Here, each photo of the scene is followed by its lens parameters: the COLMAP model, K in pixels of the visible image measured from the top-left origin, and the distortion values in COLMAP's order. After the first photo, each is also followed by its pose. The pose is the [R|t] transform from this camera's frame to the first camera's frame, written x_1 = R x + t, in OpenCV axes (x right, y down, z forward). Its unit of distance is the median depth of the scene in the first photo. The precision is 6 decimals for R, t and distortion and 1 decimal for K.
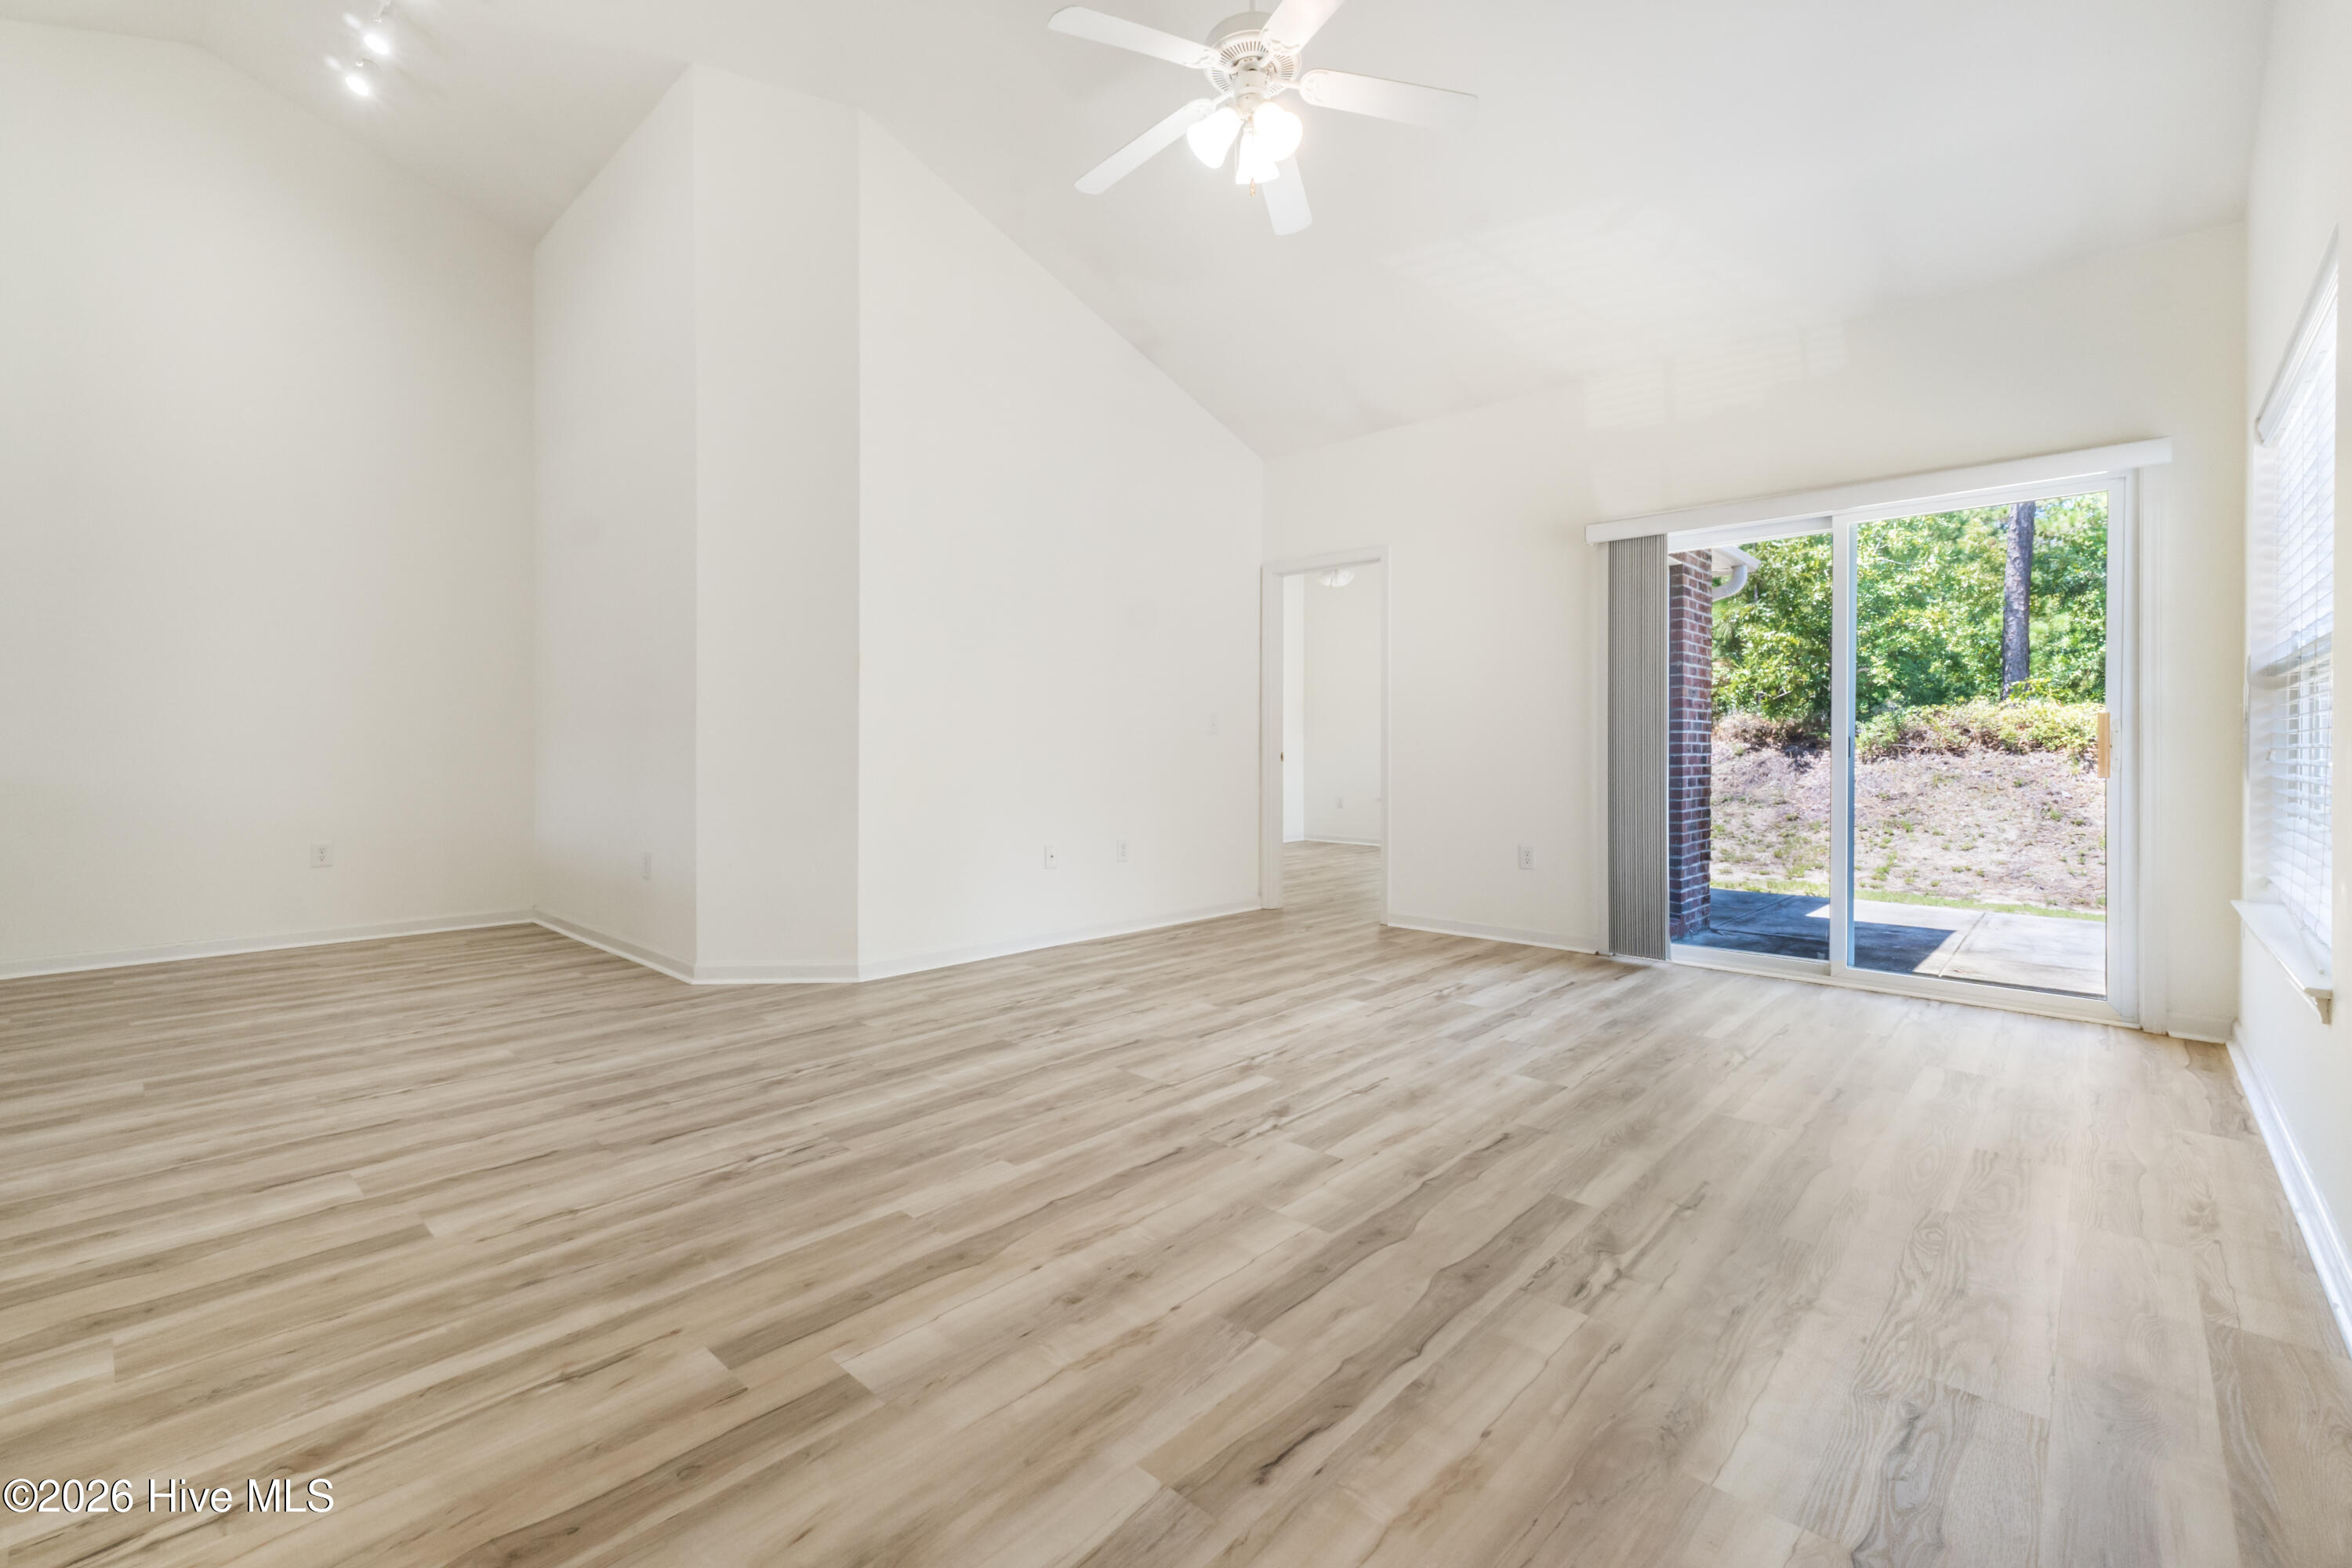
lens RADIAL K [[1012.6, 0, 1198.0], [0, 1012.6, 743.9], [0, 0, 1]] dist [0.005369, -0.001492]
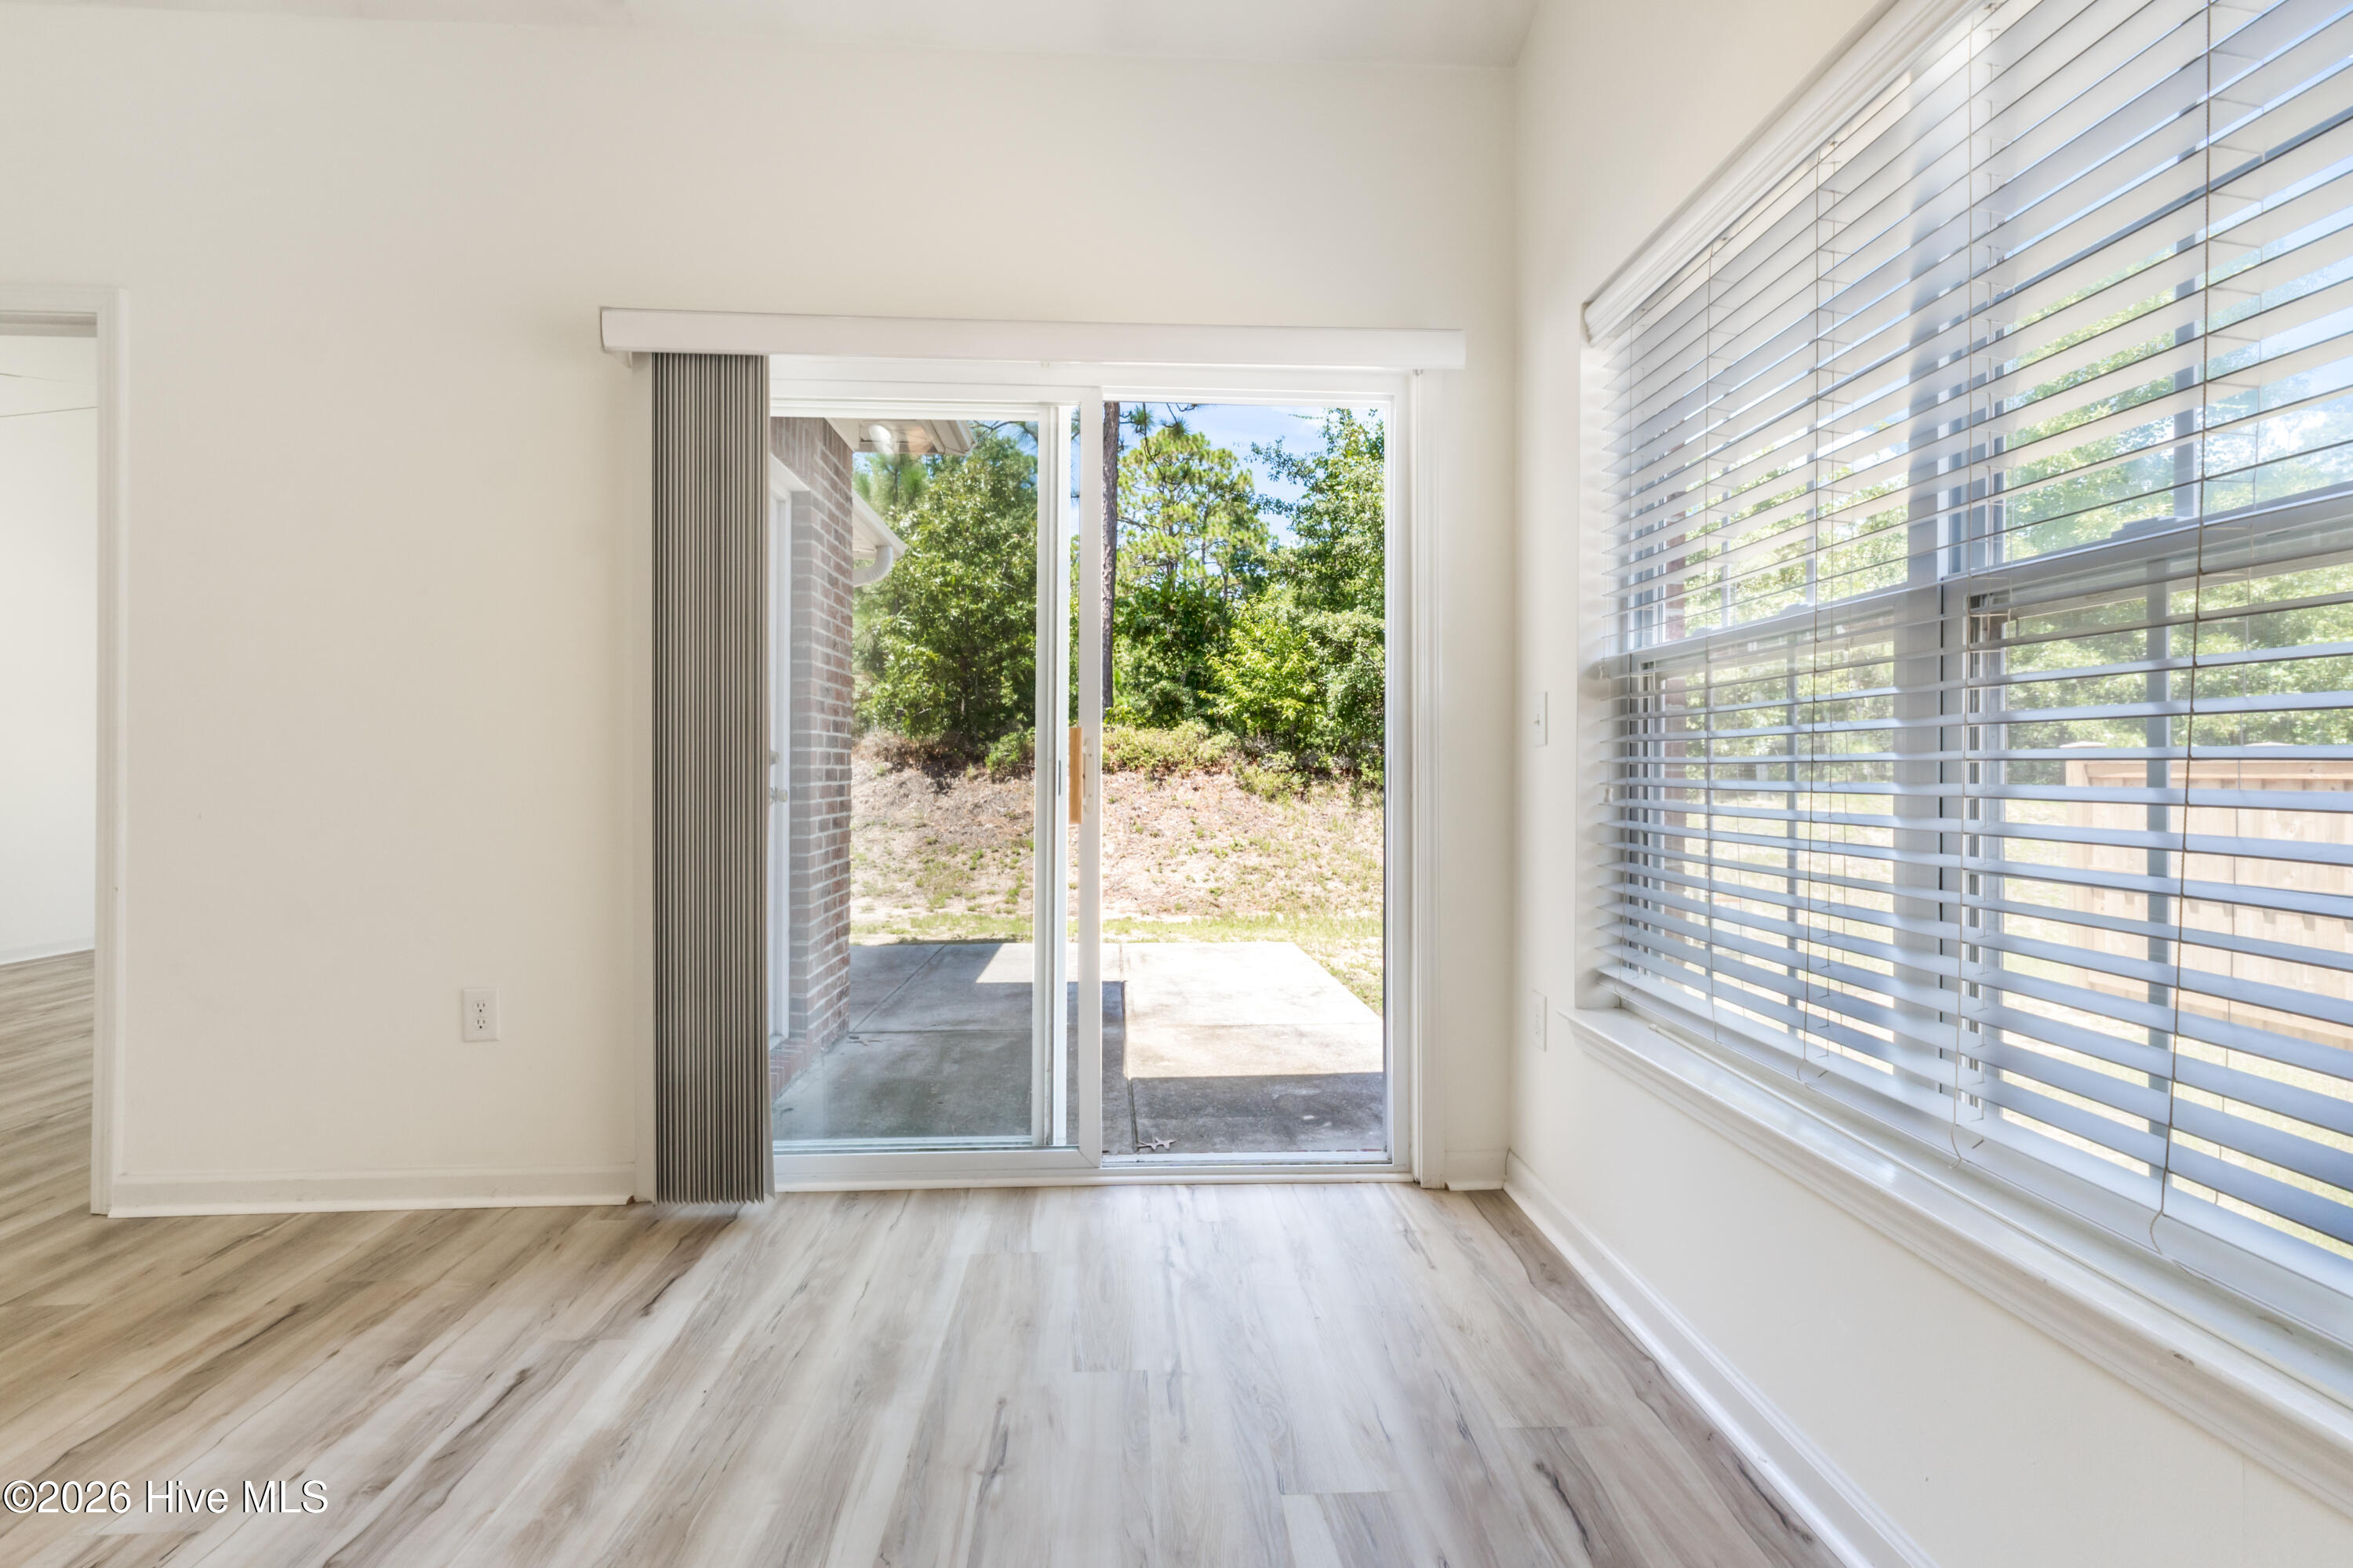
lens RADIAL K [[1013.0, 0, 1161.7], [0, 1013.0, 771.7], [0, 0, 1]] dist [0.005369, -0.001492]
pose [[0.722043, -0.002196, 0.691845, 0.098151], [-0.005544, 0.999944, 0.008961, -0.002364], [-0.691826, -0.010306, 0.721990, 0.192142]]
